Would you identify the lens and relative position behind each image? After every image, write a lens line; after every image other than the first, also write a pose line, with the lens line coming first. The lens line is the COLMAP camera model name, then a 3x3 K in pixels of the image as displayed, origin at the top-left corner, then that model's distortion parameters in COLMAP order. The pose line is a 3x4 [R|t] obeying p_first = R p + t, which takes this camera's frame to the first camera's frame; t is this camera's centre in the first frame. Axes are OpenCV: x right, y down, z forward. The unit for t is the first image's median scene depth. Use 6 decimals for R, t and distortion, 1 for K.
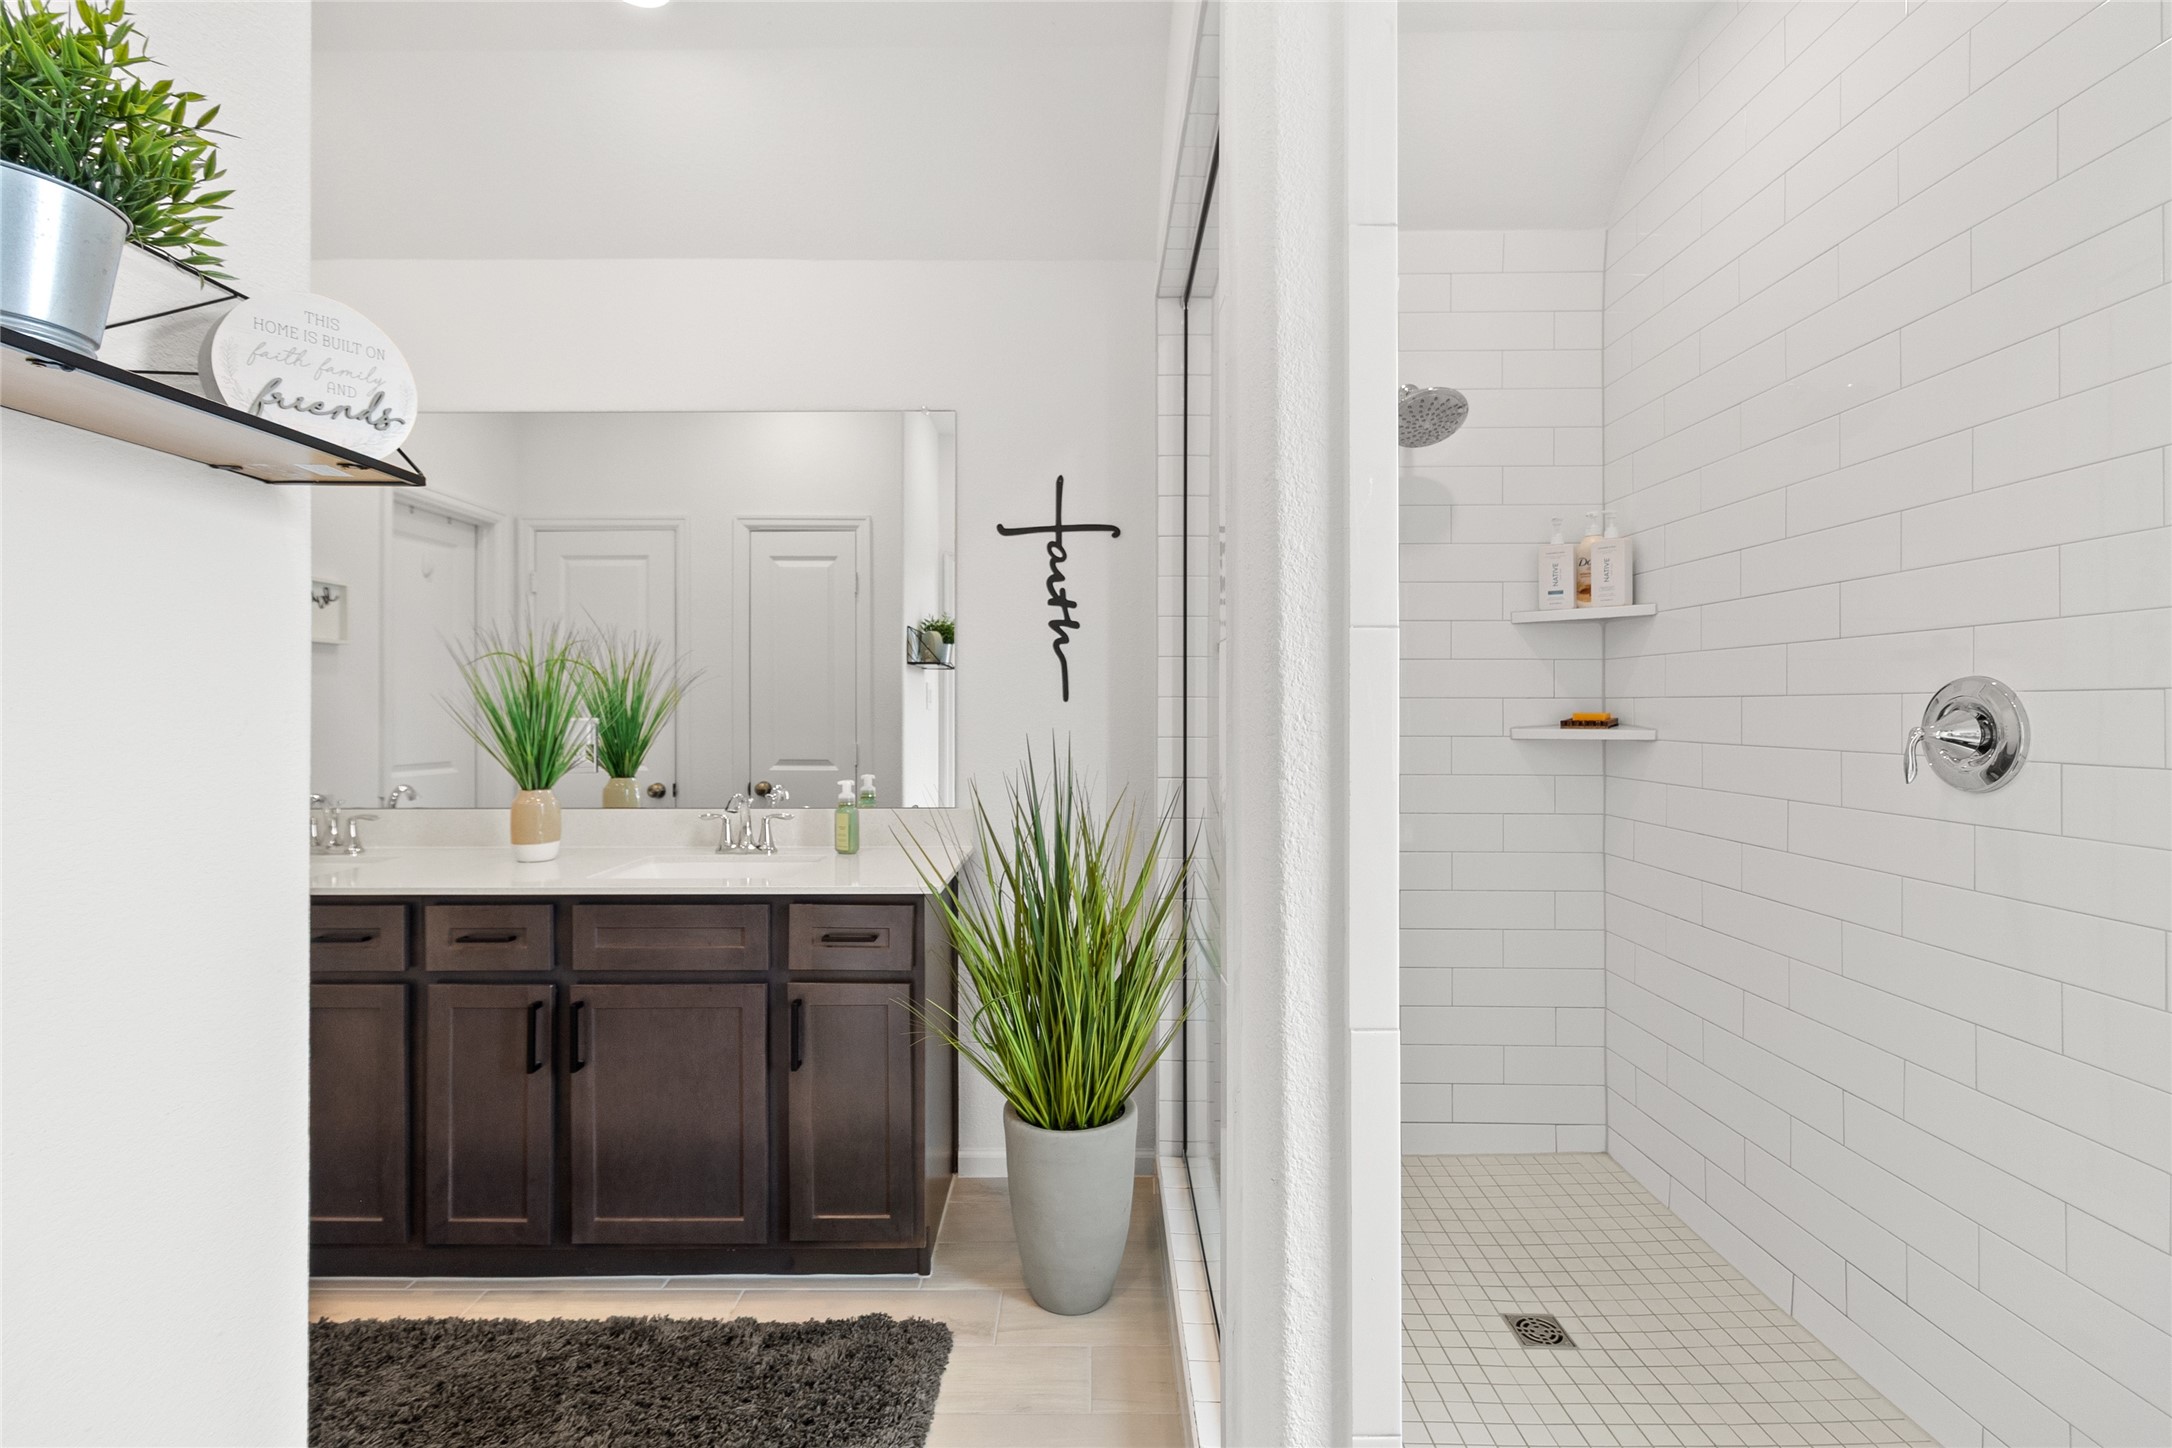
lens RADIAL K [[995.4, 0, 1084.7], [0, 995.4, 708.3], [0, 0, 1]] dist [0.003276, 0.000556]
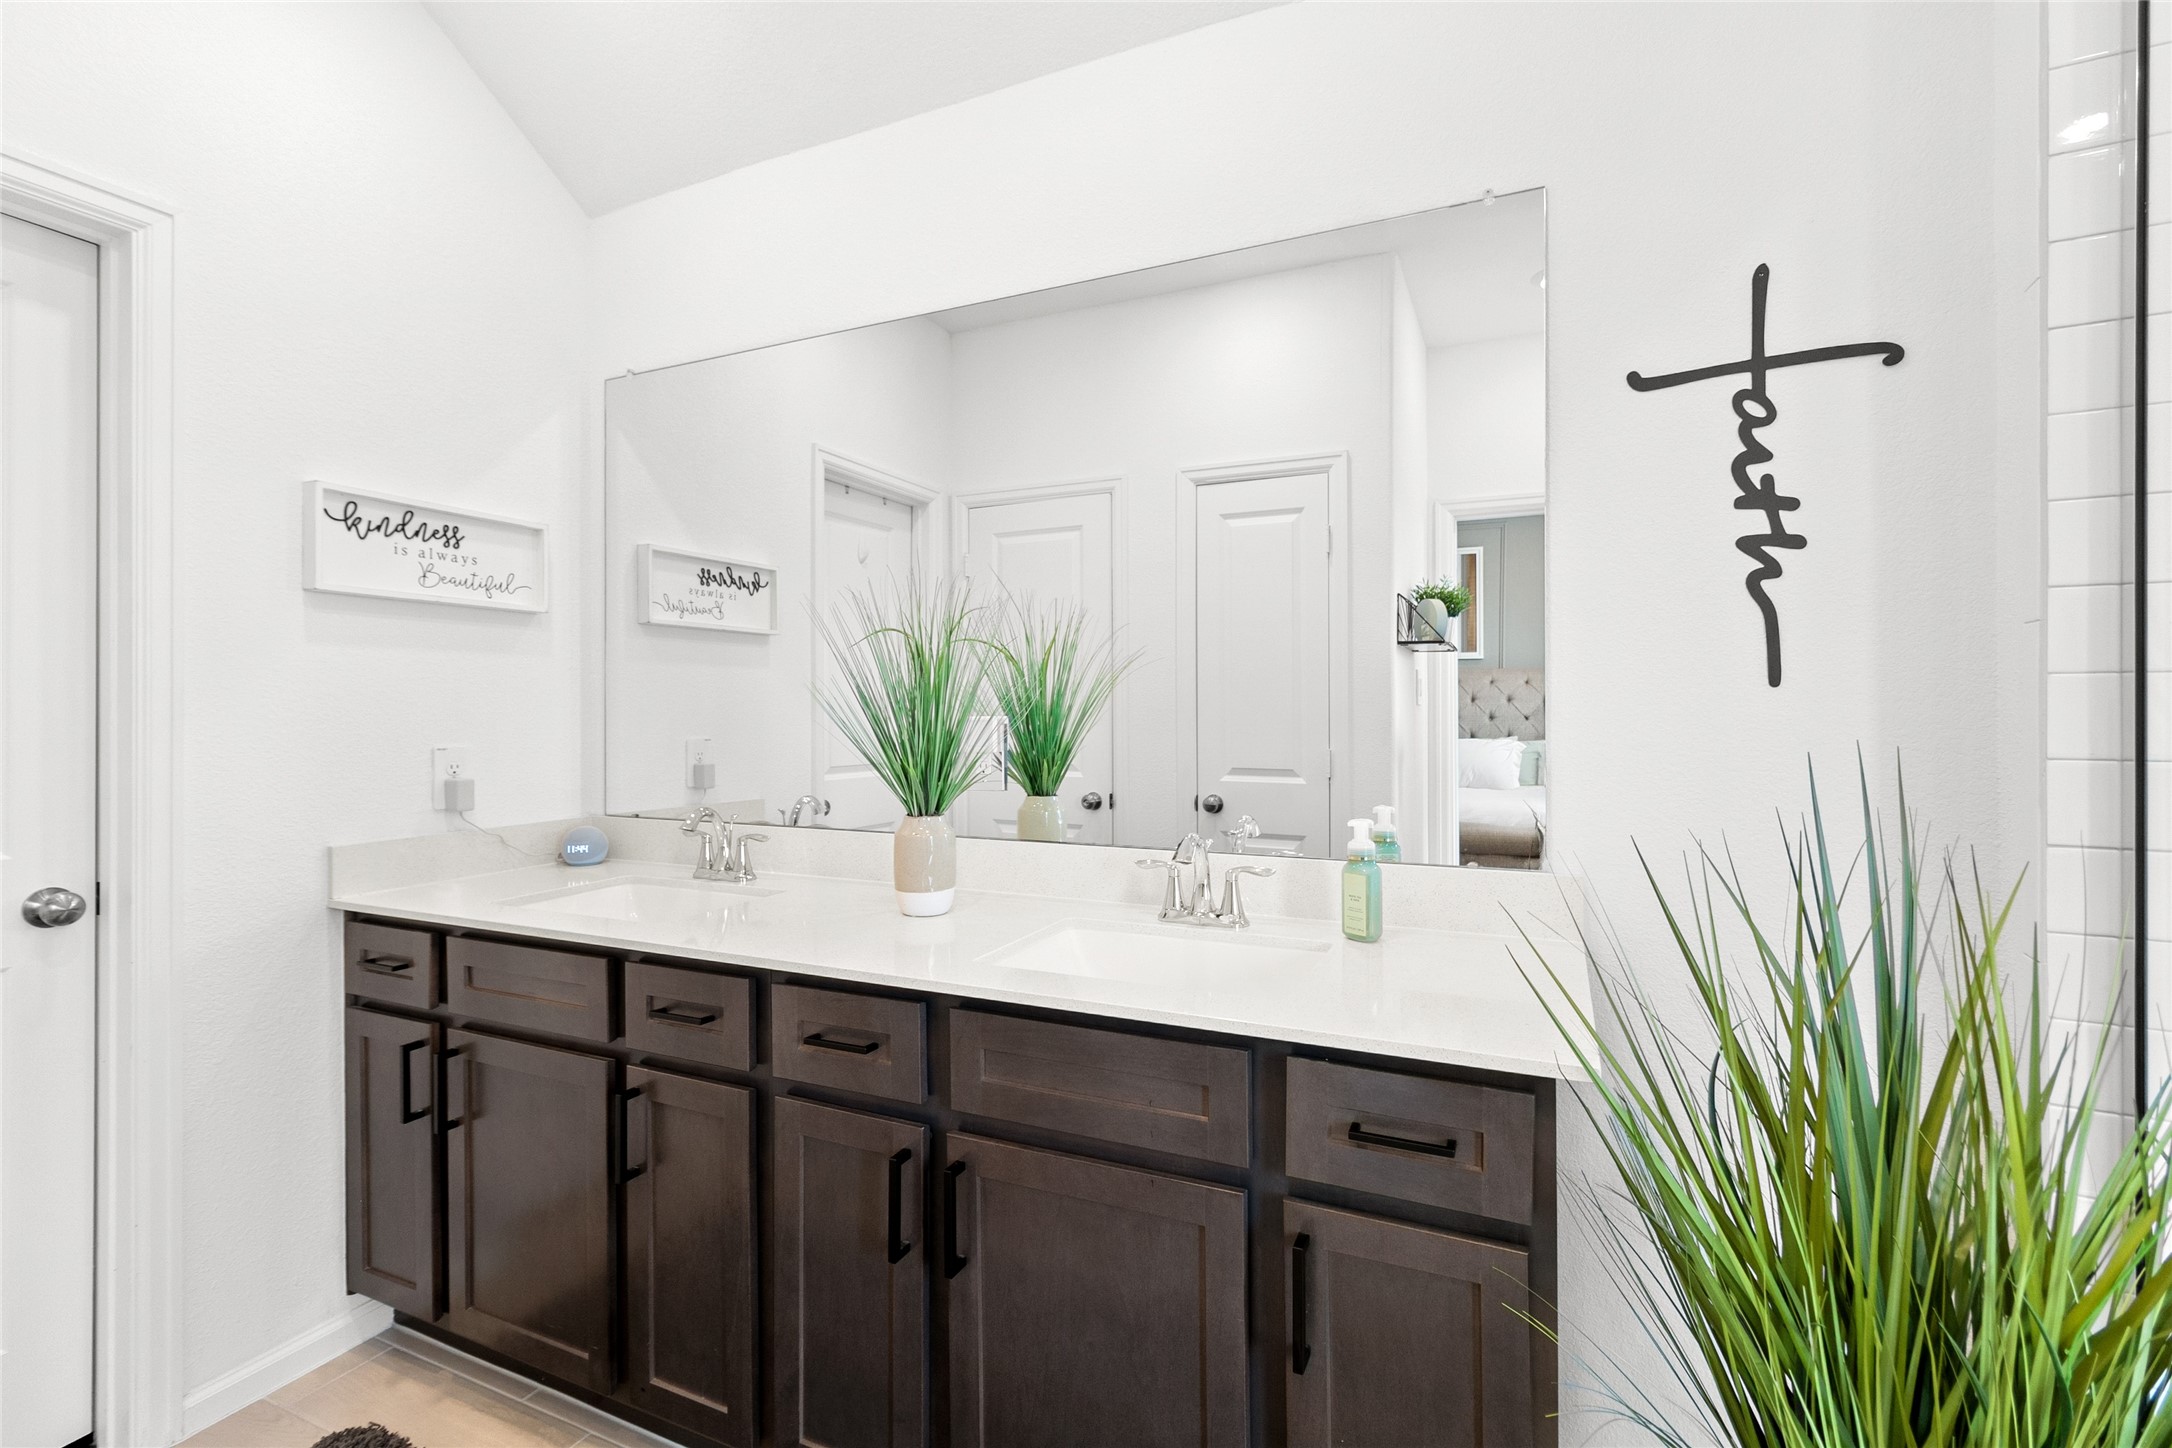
lens RADIAL K [[995.4, 0, 1079.2], [0, 995.4, 711.4], [0, 0, 1]] dist [0.003276, 0.000556]
pose [[0.908338, -0.000761, -0.418236, -0.140162], [0.002875, 0.999986, 0.004425, 0.003302], [0.418227, -0.005222, 0.908328, 0.373293]]
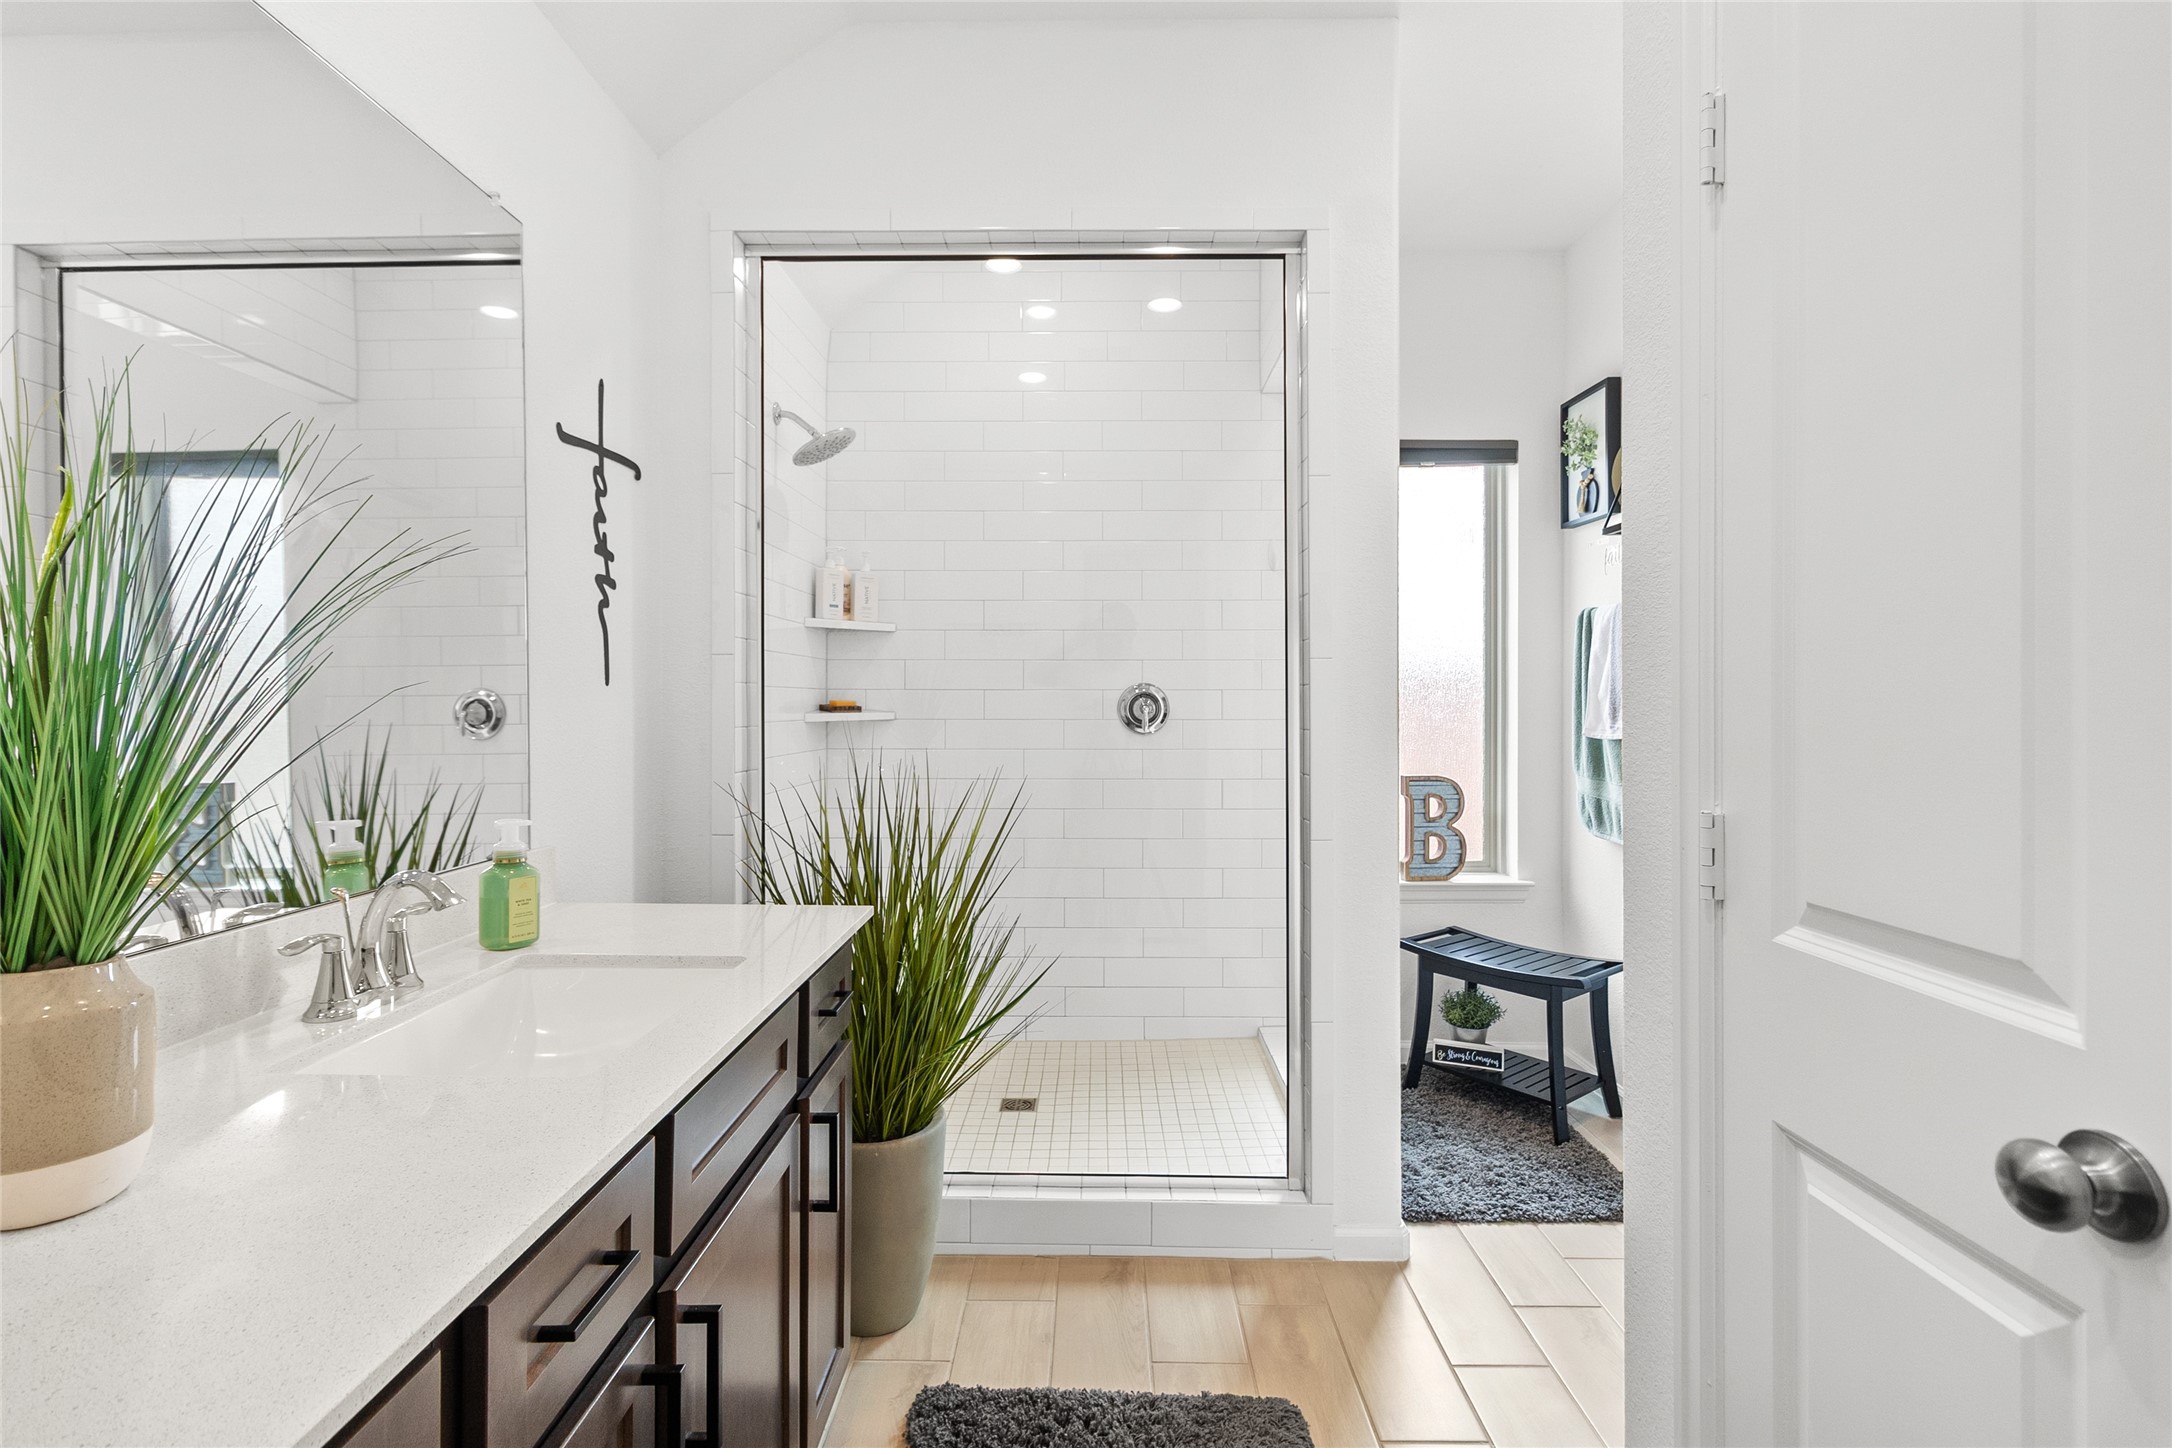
lens RADIAL K [[995.4, 0, 1078.5], [0, 995.4, 701.8], [0, 0, 1]] dist [0.003276, 0.000556]
pose [[0.008278, -0.001810, 0.999964, -0.795668], [-0.003930, 0.999991, 0.001843, 0.002616], [-0.999958, -0.003945, 0.008271, 0.669363]]
